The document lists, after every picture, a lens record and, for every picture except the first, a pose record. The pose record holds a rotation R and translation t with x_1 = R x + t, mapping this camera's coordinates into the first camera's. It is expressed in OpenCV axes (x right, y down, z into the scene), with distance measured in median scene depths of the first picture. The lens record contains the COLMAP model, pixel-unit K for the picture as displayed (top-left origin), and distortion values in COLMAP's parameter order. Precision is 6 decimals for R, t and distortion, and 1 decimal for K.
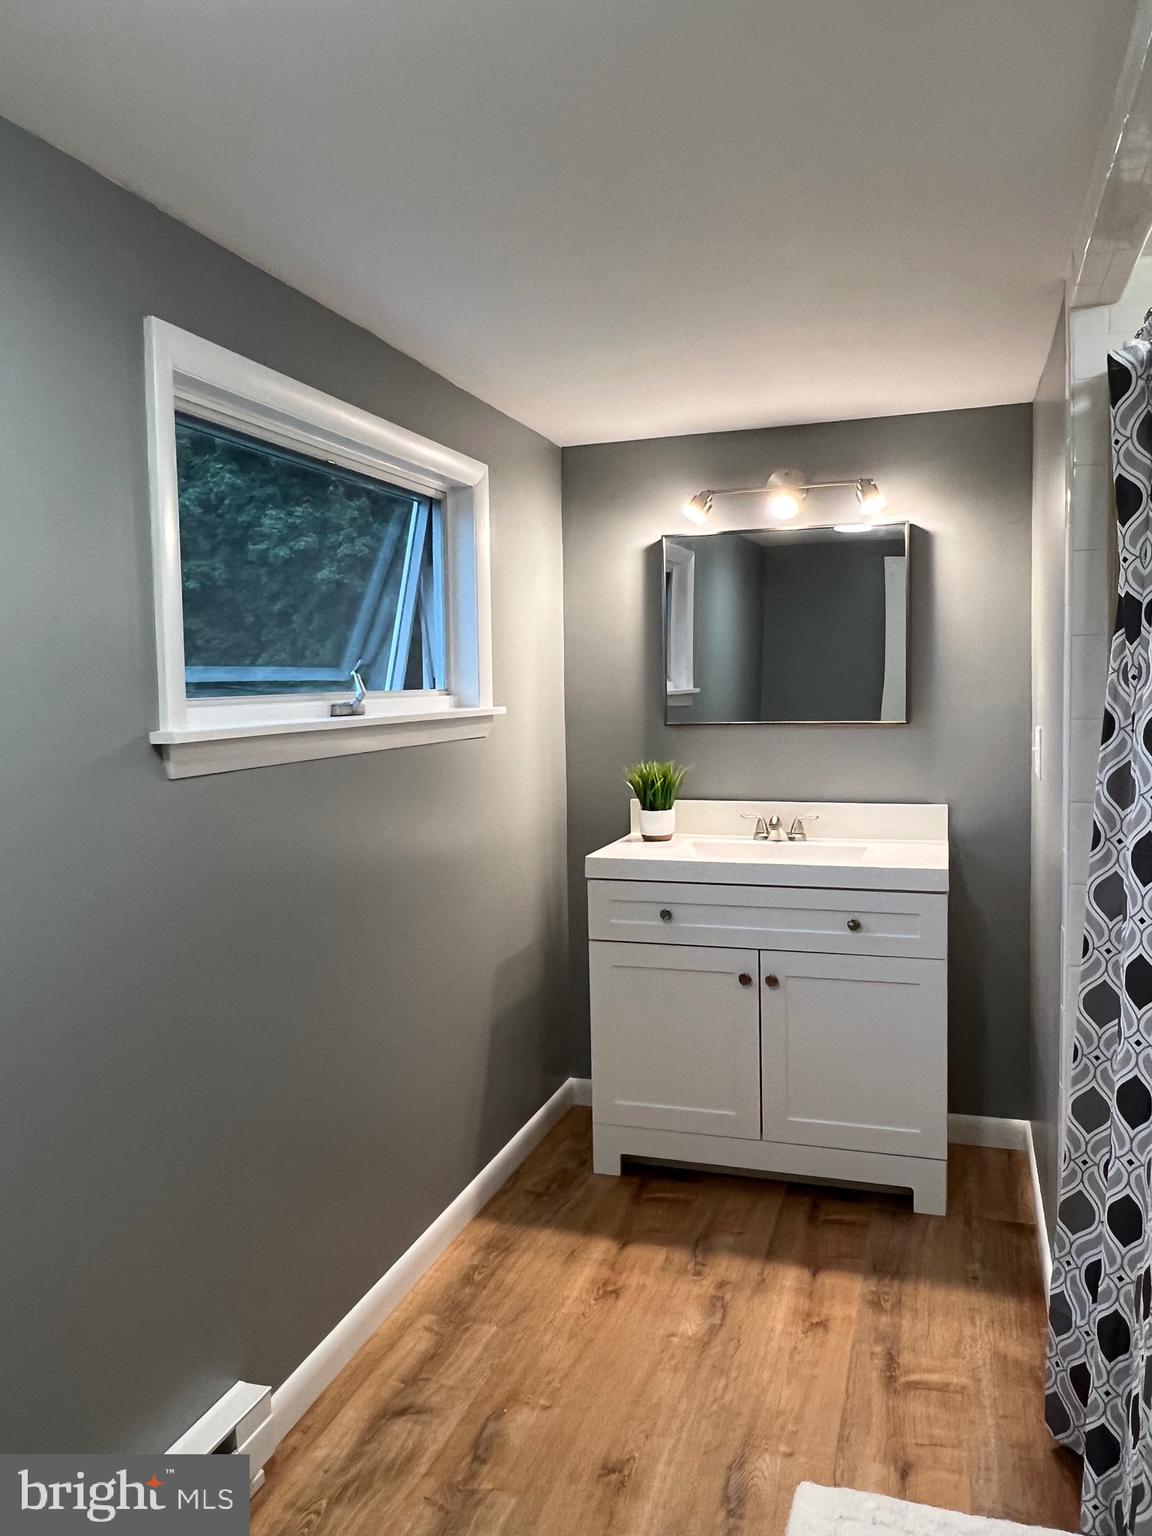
lens RADIAL K [[1131.4, 0, 576.0], [0, 1131.4, 768.0], [0, 0, 1]] dist [0.010619, -0.000343]
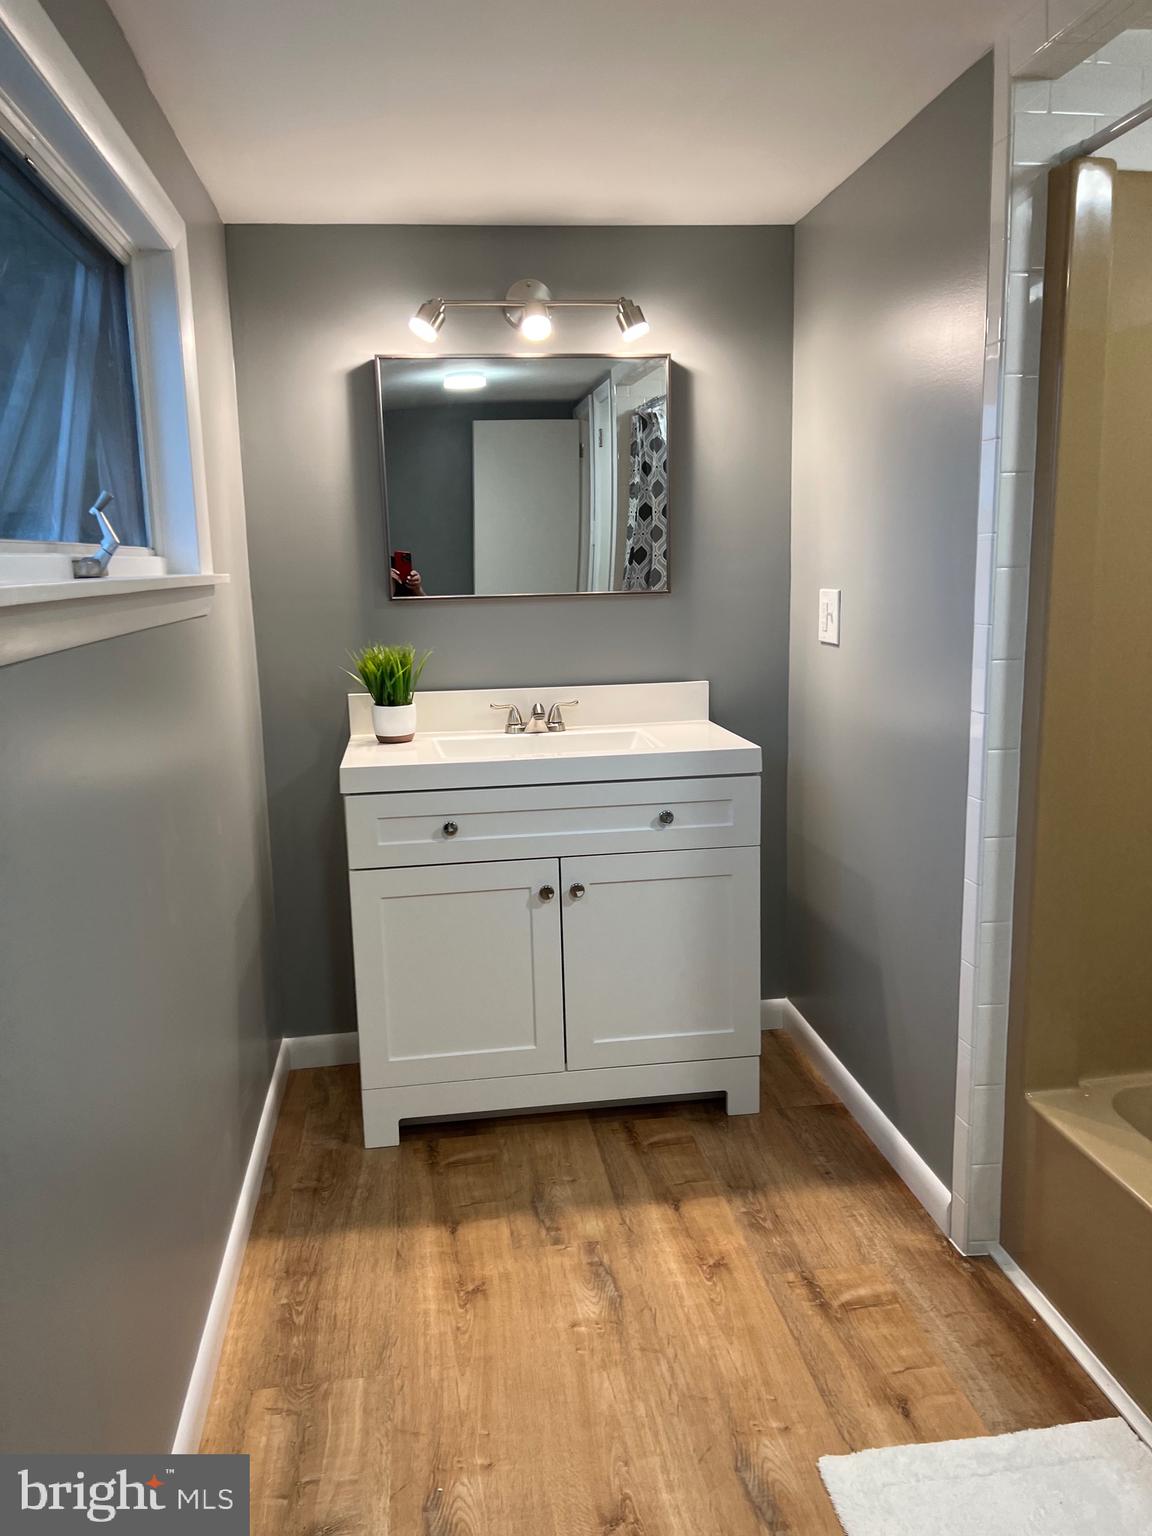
lens RADIAL K [[1156.9, 0, 569.1], [0, 1156.9, 788.3], [0, 0, 1]] dist [0.076734, -0.083023]
pose [[0.901508, -0.087868, 0.423748, -0.211637], [0.043120, 0.992536, 0.114075, 0.008008], [-0.430609, -0.084568, 0.898568, 0.220424]]
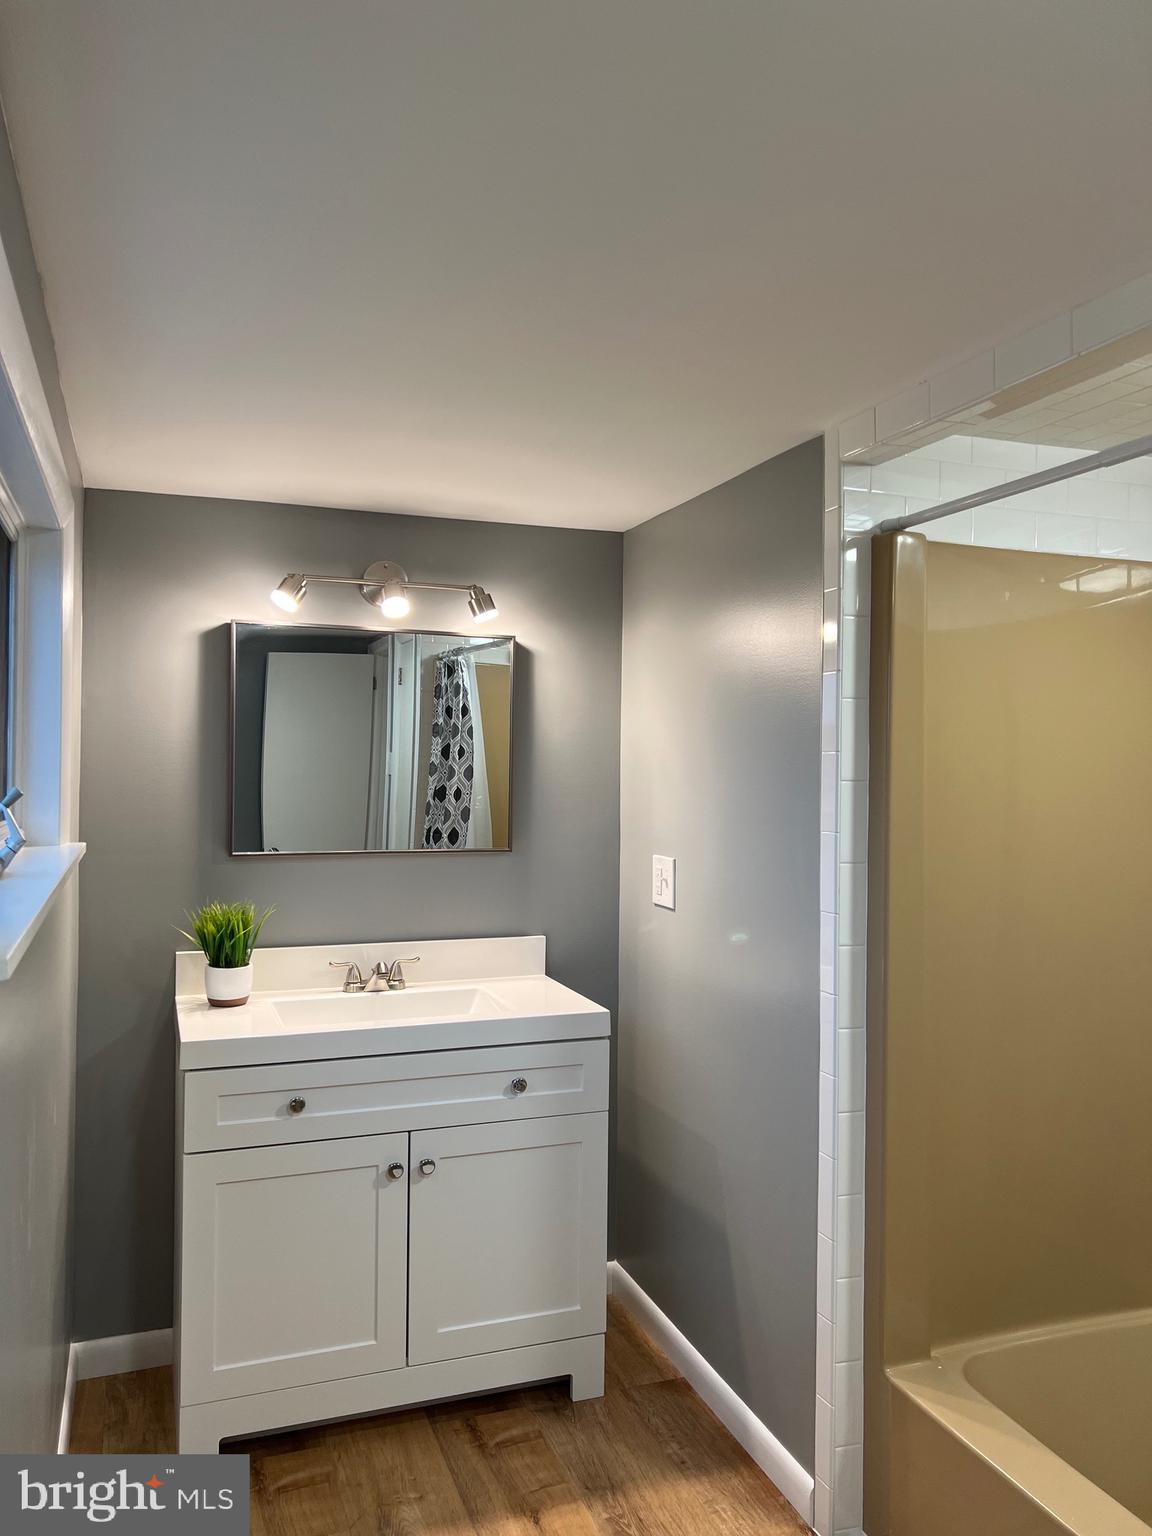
lens RADIAL K [[1156.9, 0, 569.1], [0, 1156.9, 788.3], [0, 0, 1]] dist [0.076734, -0.083023]
pose [[0.789774, 0.015832, 0.613194, -0.291358], [0.022272, 0.998268, -0.054459, -0.044054], [-0.612993, 0.056667, 0.788053, 0.248805]]
